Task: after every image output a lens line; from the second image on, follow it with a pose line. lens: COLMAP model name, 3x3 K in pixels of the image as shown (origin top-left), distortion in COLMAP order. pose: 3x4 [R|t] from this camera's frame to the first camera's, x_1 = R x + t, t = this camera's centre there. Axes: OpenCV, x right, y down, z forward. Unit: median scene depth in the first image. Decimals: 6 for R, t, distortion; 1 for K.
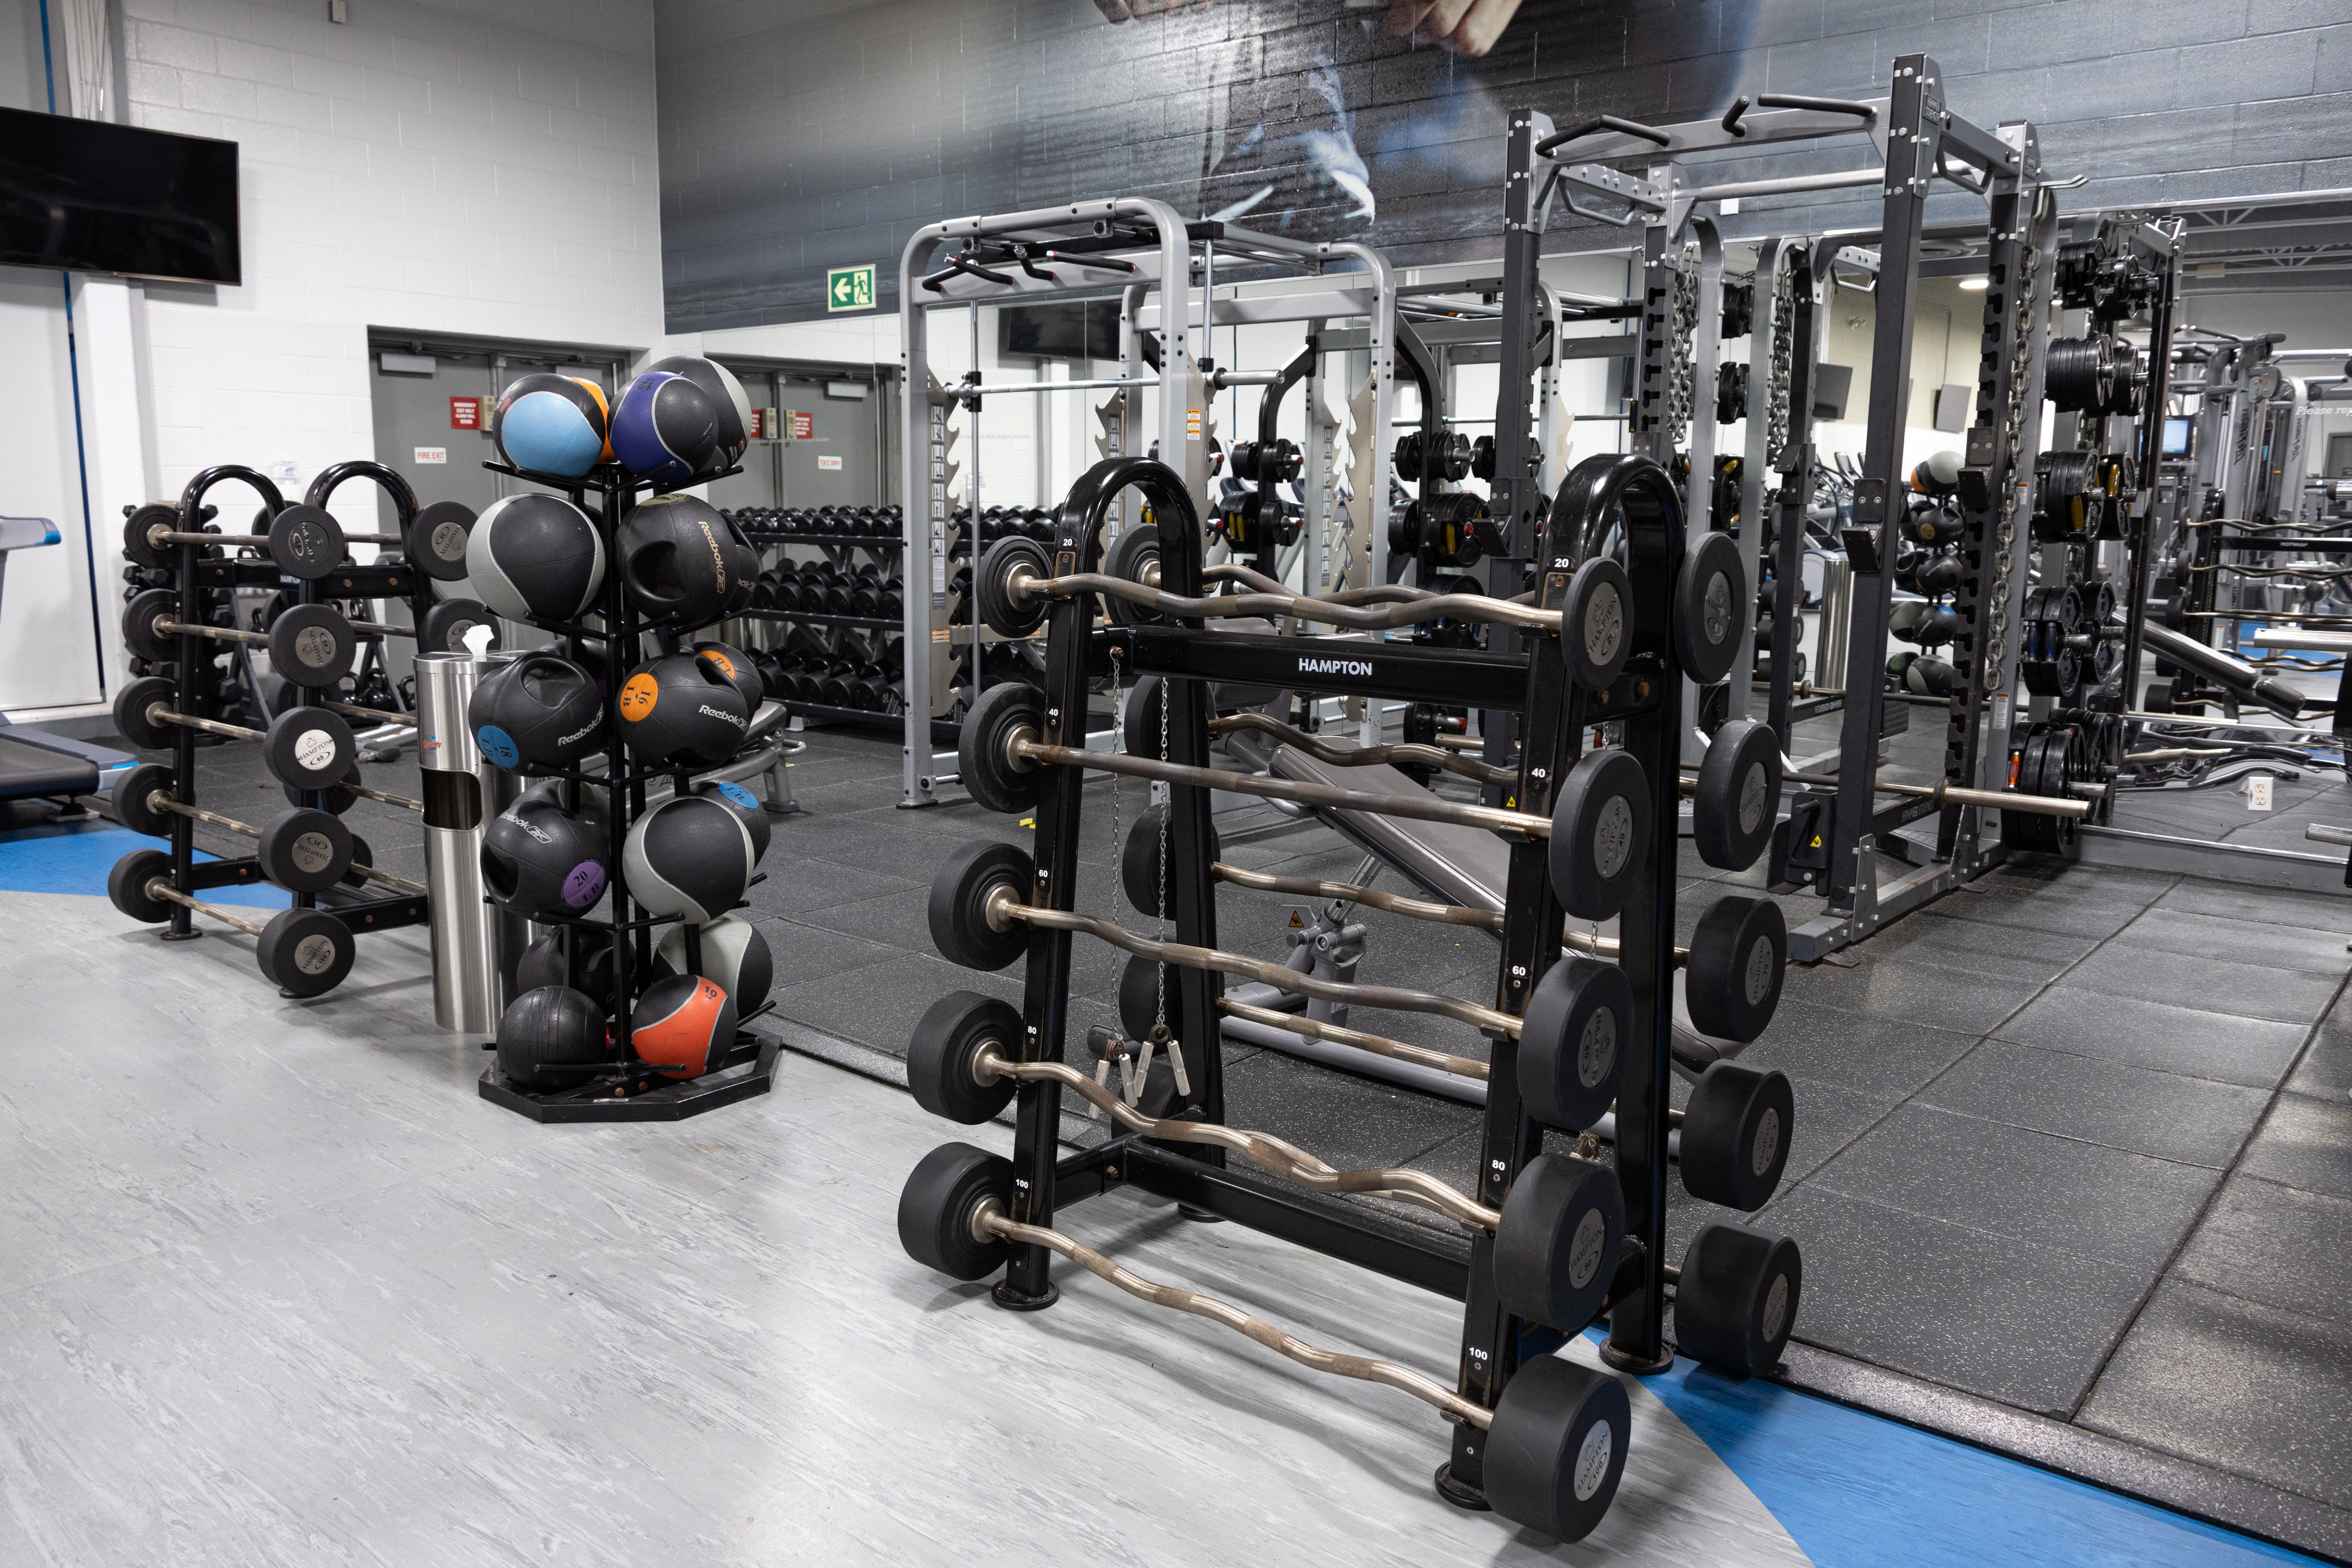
lens RADIAL K [[1750.2, 0, 1171.7], [0, 1750.2, 790.4], [0, 0, 1]] dist [-0.025589, 0.005262]
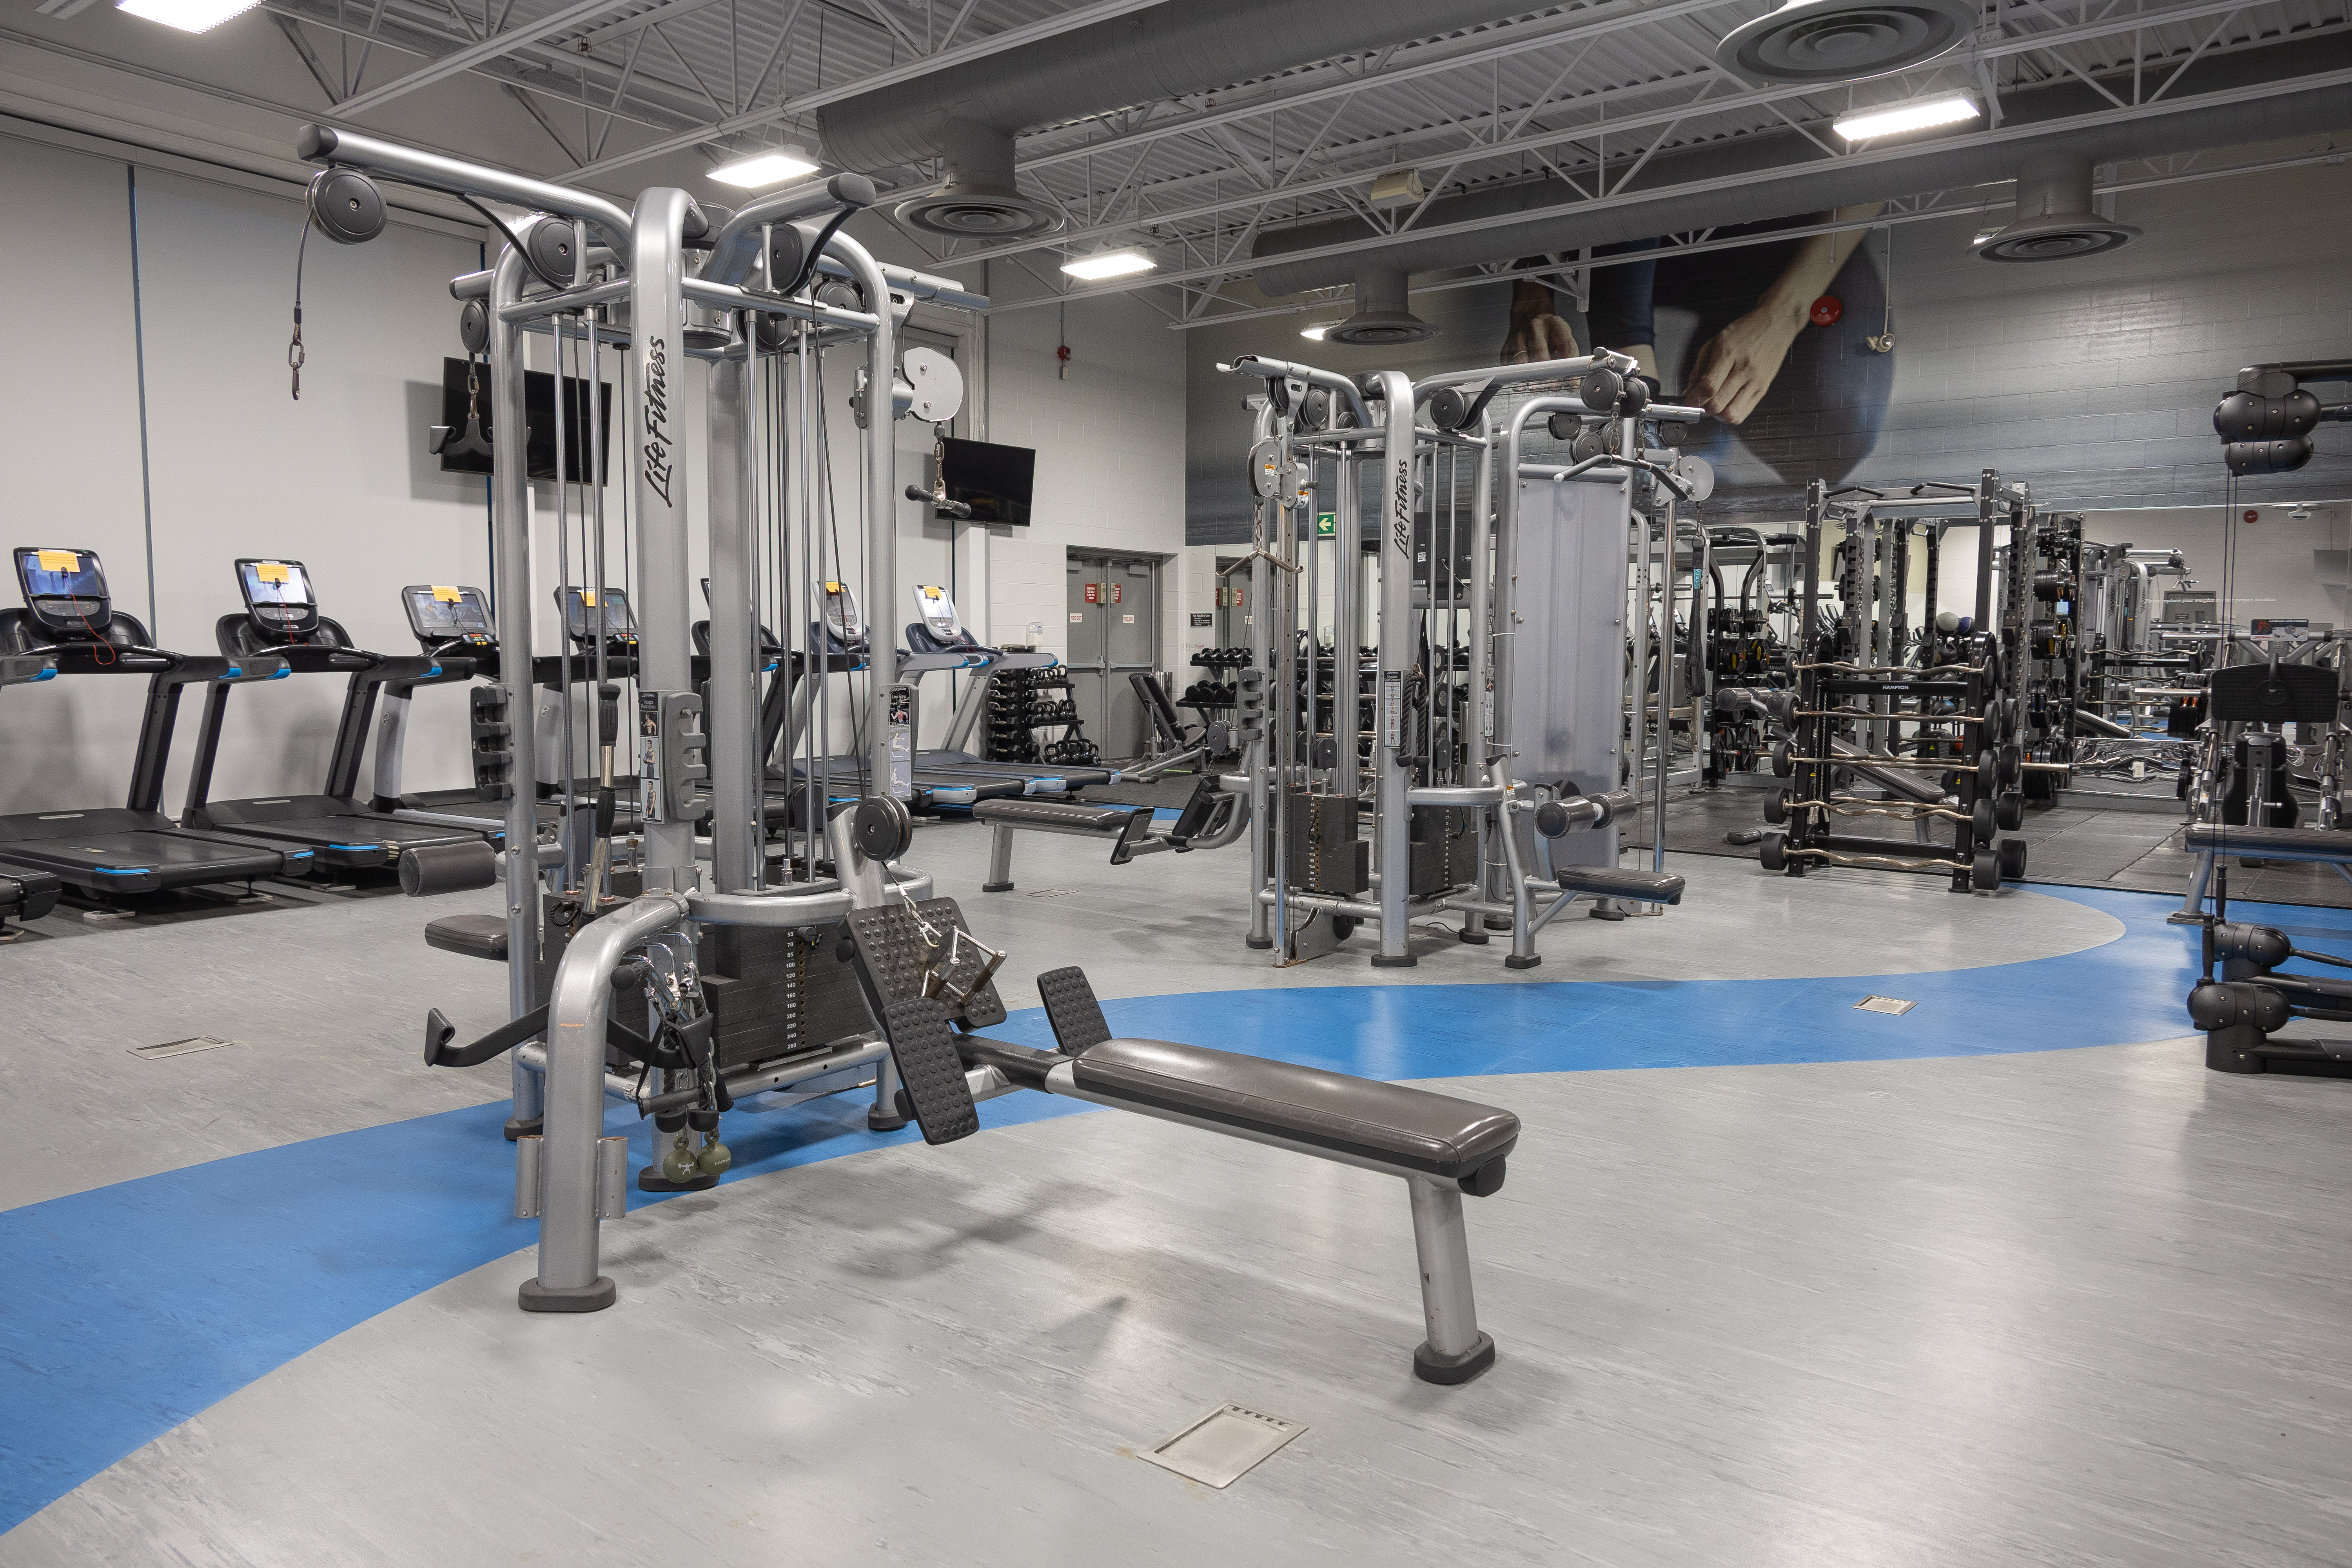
lens RADIAL K [[1624.0, 0, 1181.6], [0, 1624.0, 772.7], [0, 0, 1]] dist [-0.000371, -0.002037]
pose [[0.999290, -0.007114, 0.036991, -0.450443], [0.010217, 0.996379, -0.084403, 0.112304], [-0.036257, 0.084721, 0.995745, -0.685842]]
